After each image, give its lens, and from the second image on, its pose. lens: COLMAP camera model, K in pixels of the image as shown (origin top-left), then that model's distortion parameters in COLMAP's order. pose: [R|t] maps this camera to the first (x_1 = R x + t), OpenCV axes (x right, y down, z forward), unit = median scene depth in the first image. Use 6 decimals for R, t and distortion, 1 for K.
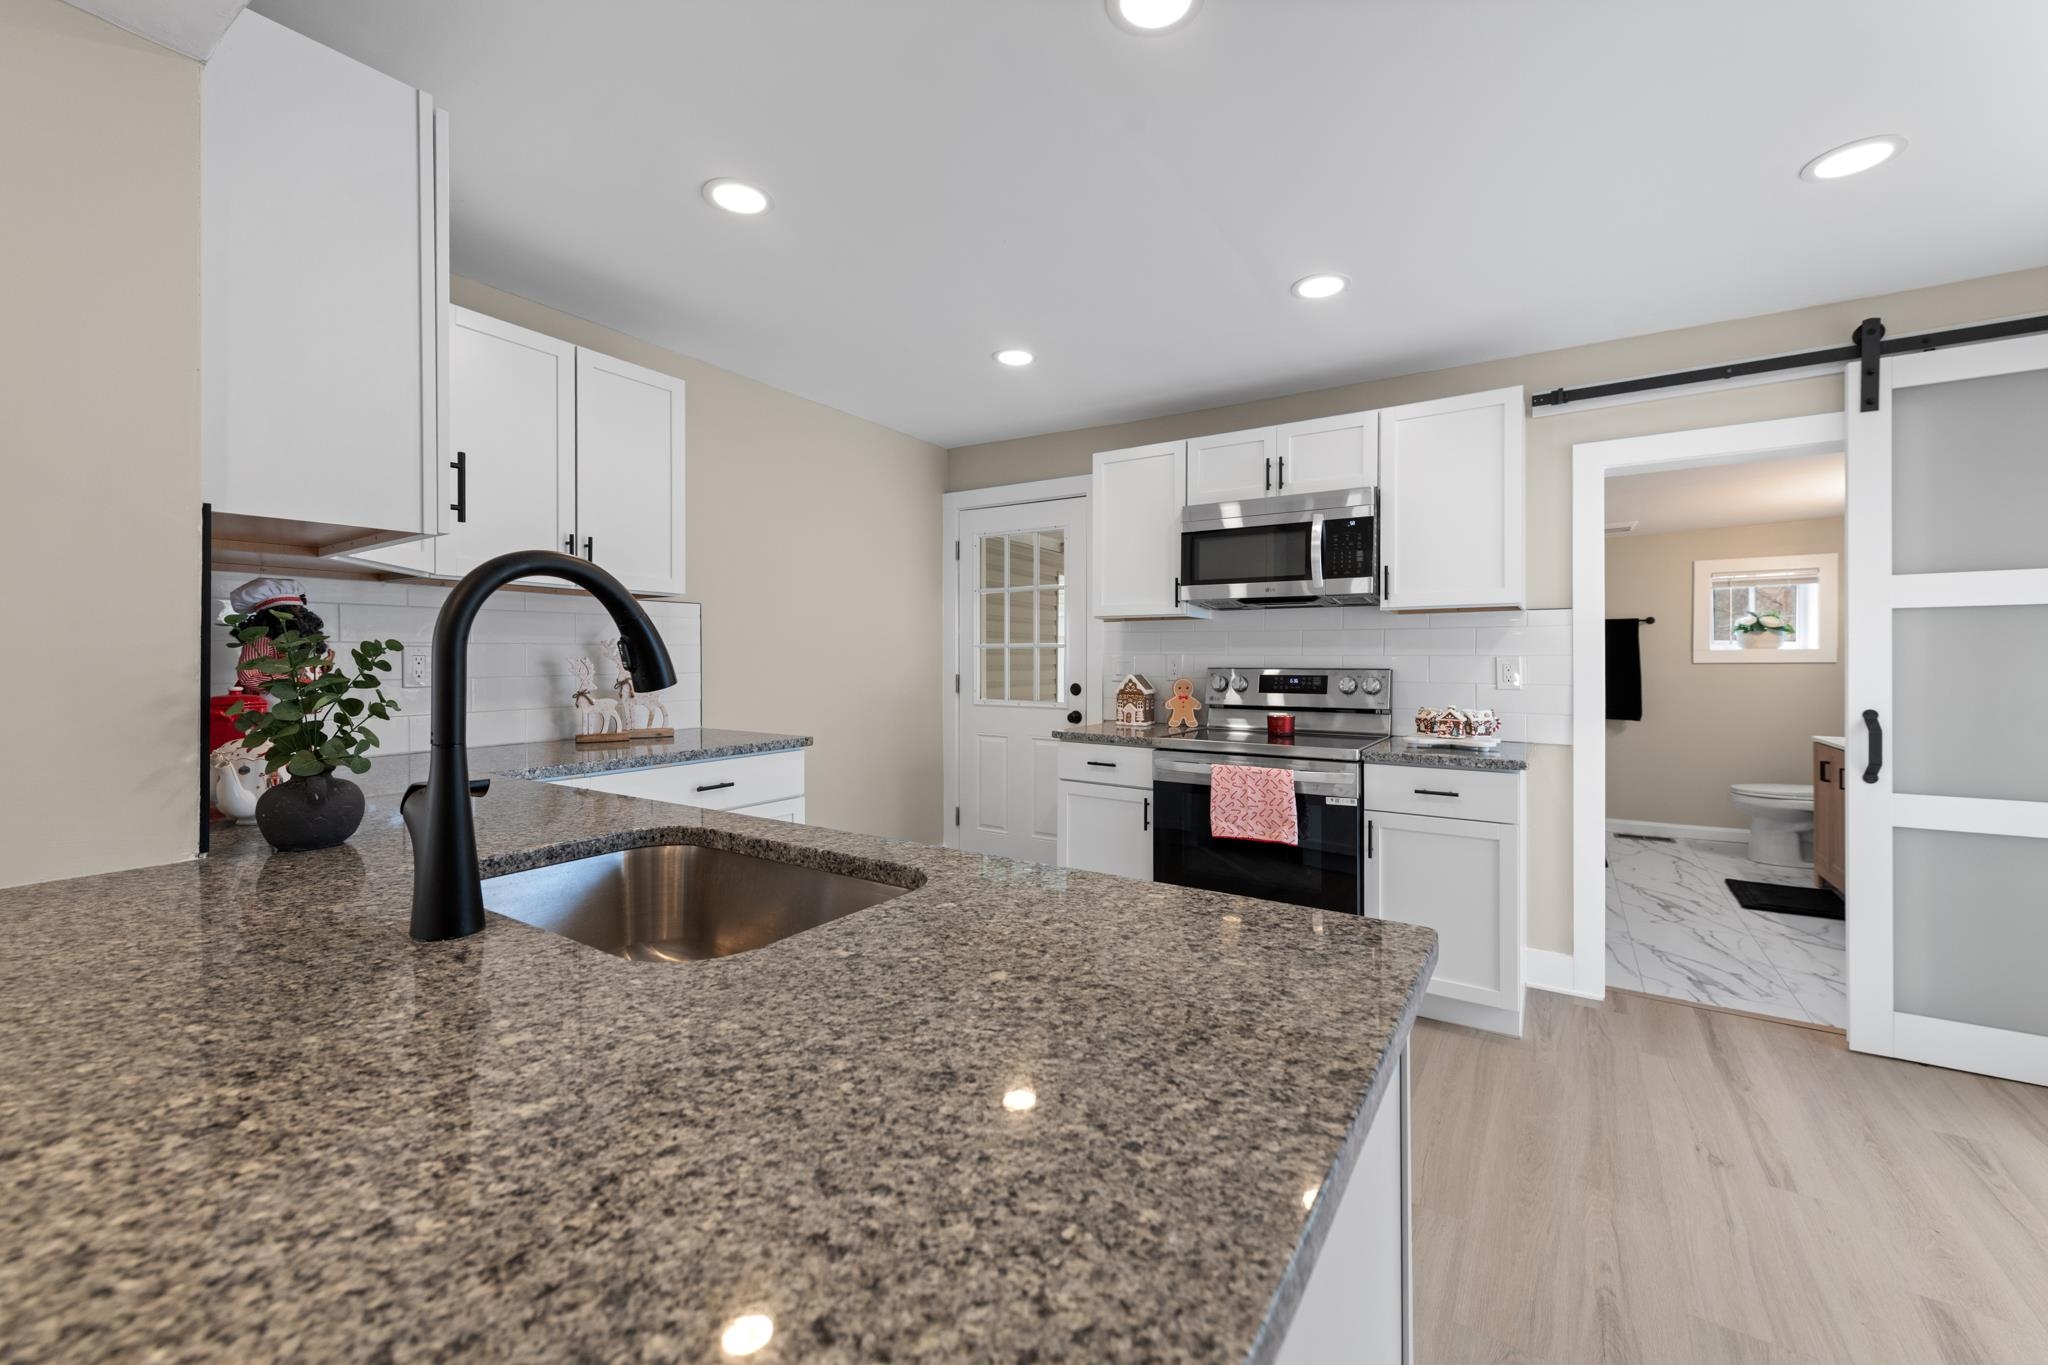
lens RADIAL K [[798.6, 0, 1026.9], [0, 798.6, 660.0], [0, 0, 1]] dist [0.008734, -0.002783]
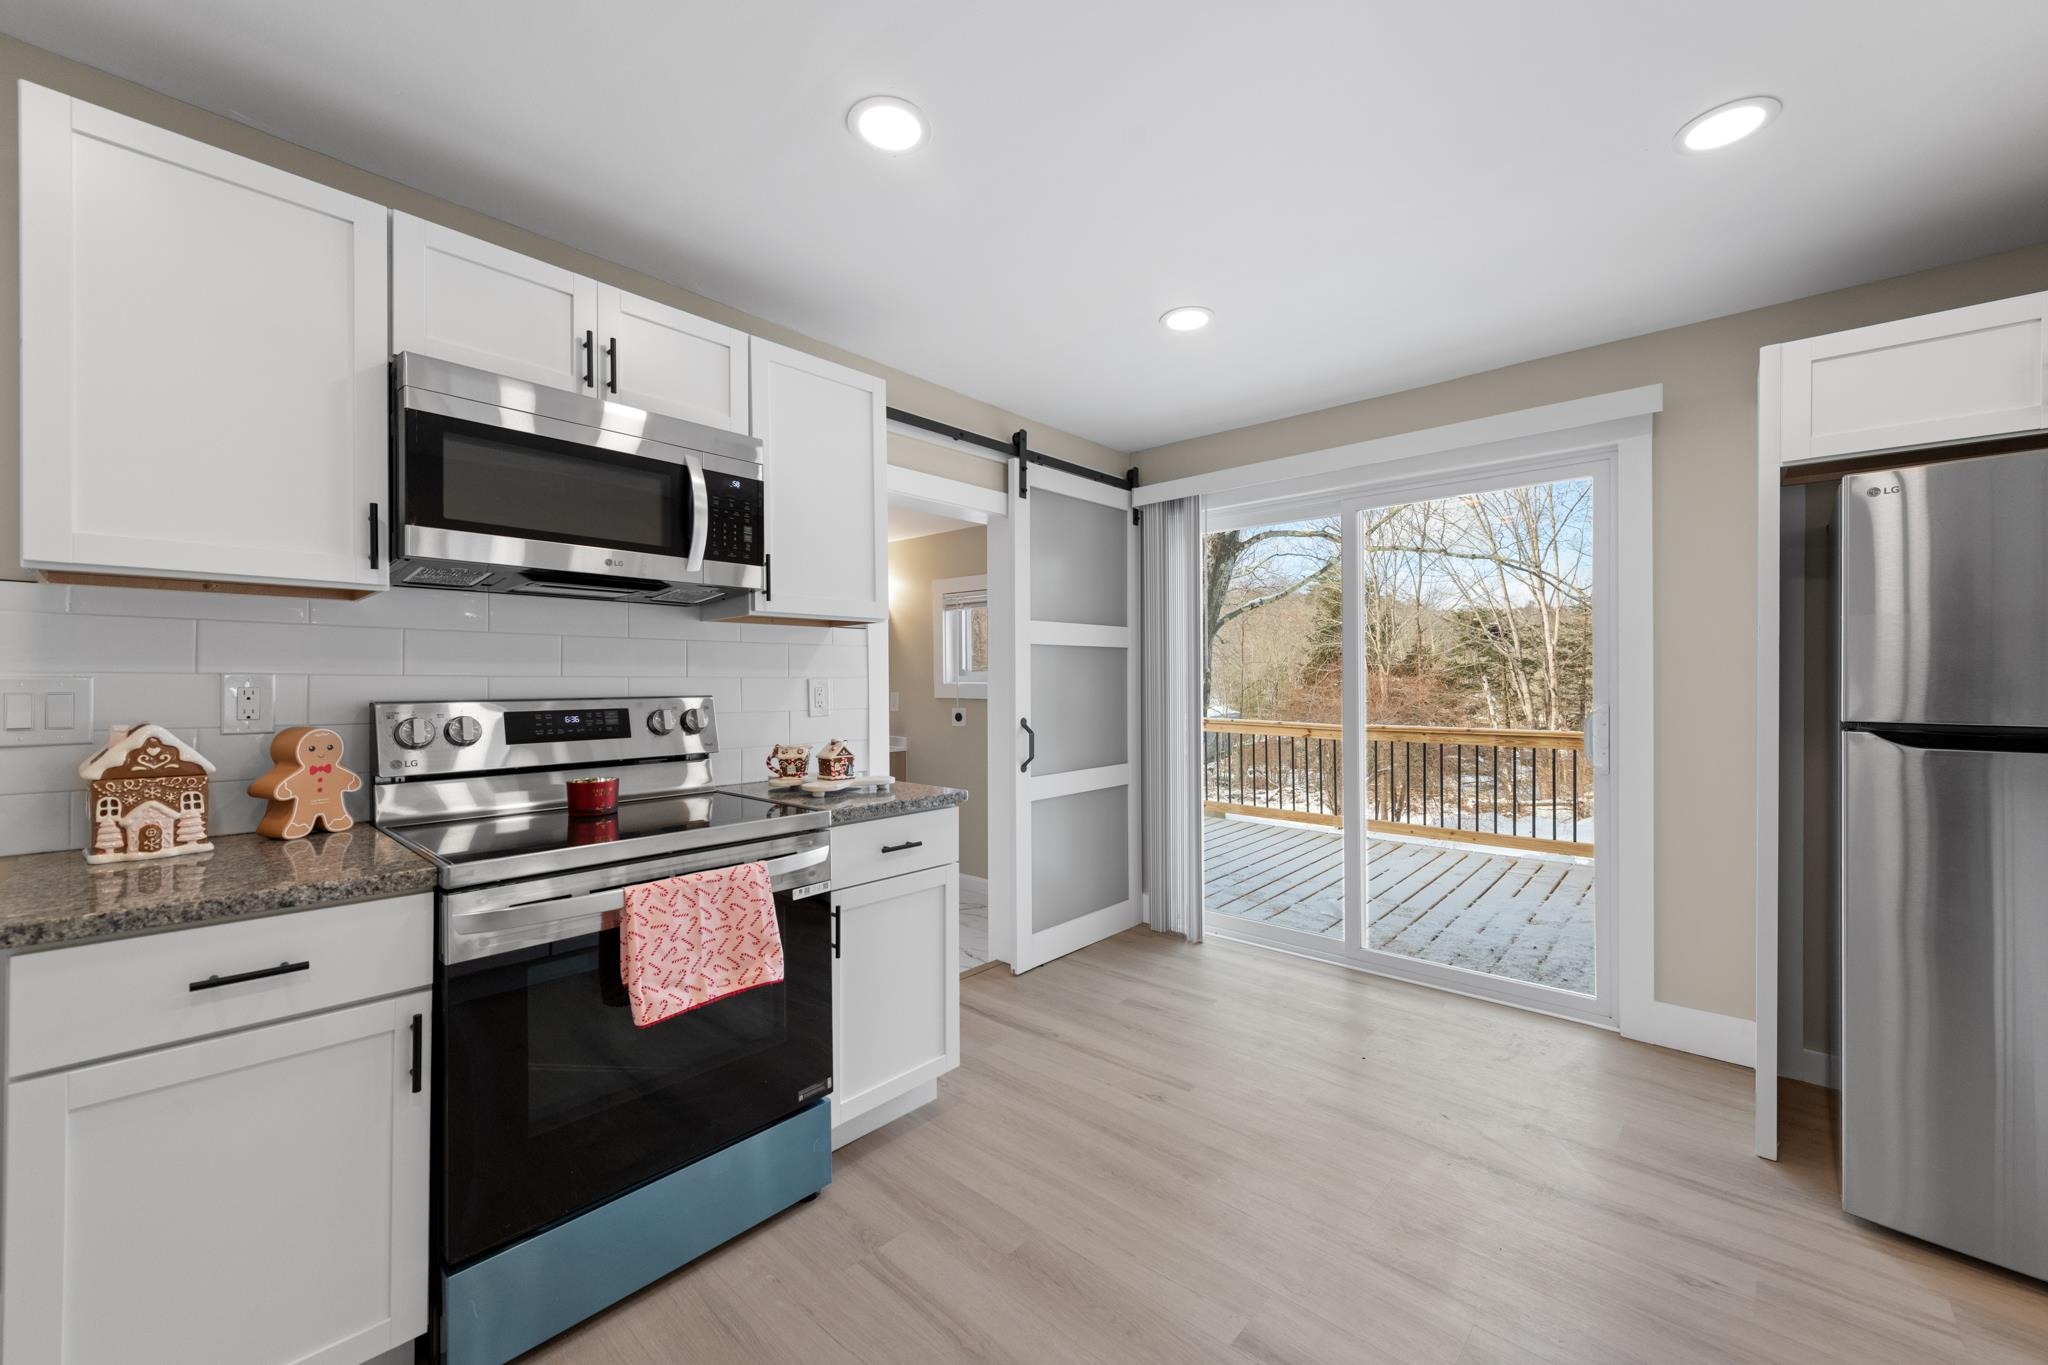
lens RADIAL K [[798.6, 0, 1032.2], [0, 798.6, 681.3], [0, 0, 1]] dist [0.008734, -0.002783]
pose [[0.152537, -0.002535, 0.988294, -0.228328], [0.005220, 0.999985, 0.001759, -0.002023], [-0.988284, 0.004891, 0.152548, 0.637243]]
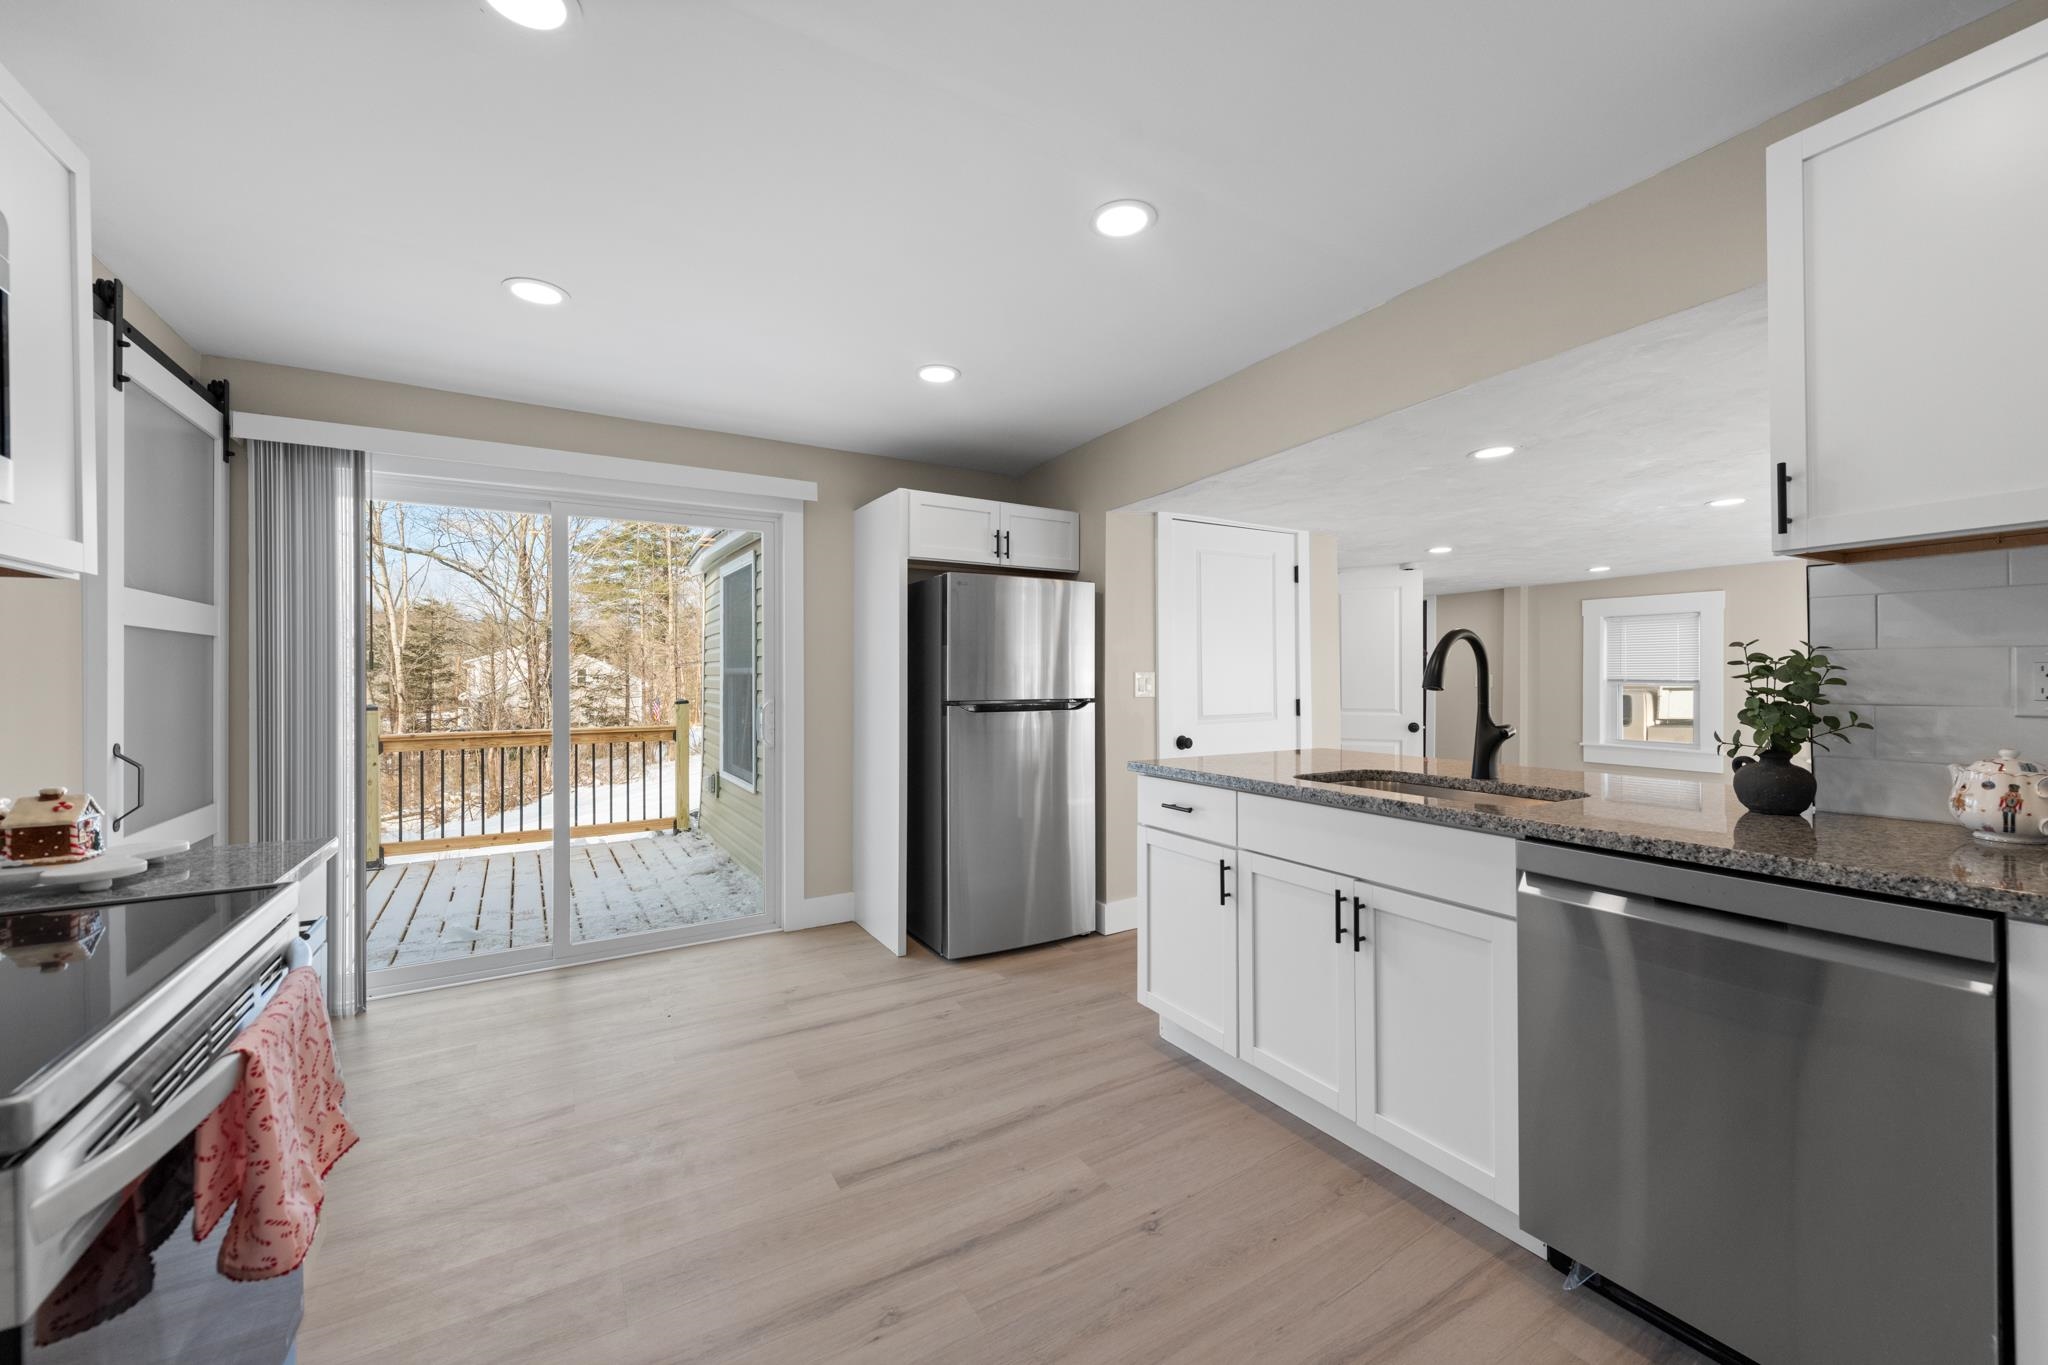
lens RADIAL K [[798.6, 0, 1024.6], [0, 798.6, 668.7], [0, 0, 1]] dist [0.008734, -0.002783]
pose [[-0.899859, 0.011196, 0.436037, -0.139534], [0.007454, 0.999919, -0.010291, -0.000092], [-0.436117, -0.006010, -0.899870, 1.094940]]
